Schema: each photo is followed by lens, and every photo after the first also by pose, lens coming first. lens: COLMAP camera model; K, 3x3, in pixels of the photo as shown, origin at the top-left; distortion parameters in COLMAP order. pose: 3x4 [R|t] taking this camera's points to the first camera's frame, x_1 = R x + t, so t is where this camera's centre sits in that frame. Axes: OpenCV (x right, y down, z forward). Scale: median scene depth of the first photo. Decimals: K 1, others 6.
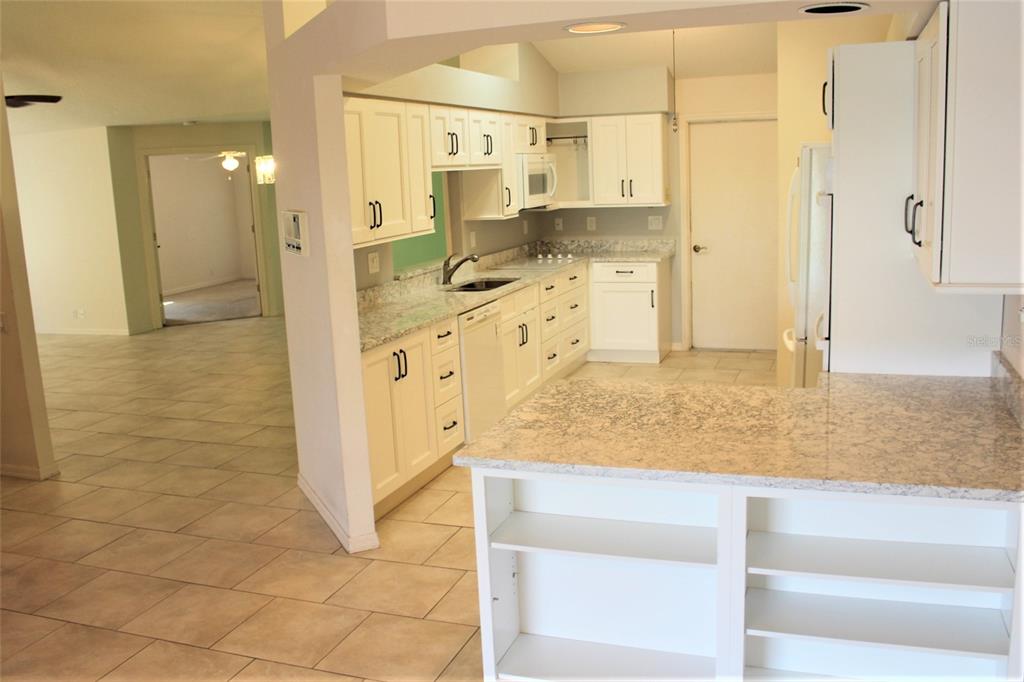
lens RADIAL K [[916.2, 0, 512.0], [0, 916.2, 341.0], [0, 0, 1]] dist [-0.118911, 0.014754]
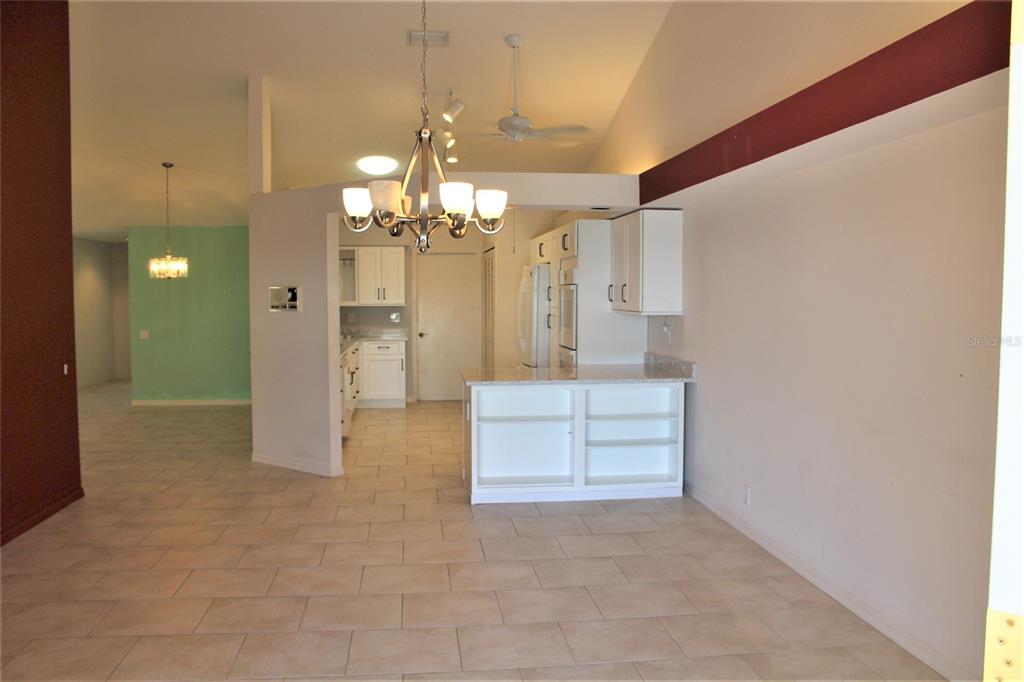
lens RADIAL K [[850.8, 0, 512.0], [0, 850.8, 341.0], [0, 0, 1]] dist [-0.176818, 0.152082]
pose [[0.887080, 0.015490, 0.461356, -0.341356], [0.051277, 0.989945, -0.131831, 0.111467], [-0.458759, 0.140601, 0.877366, -0.341781]]
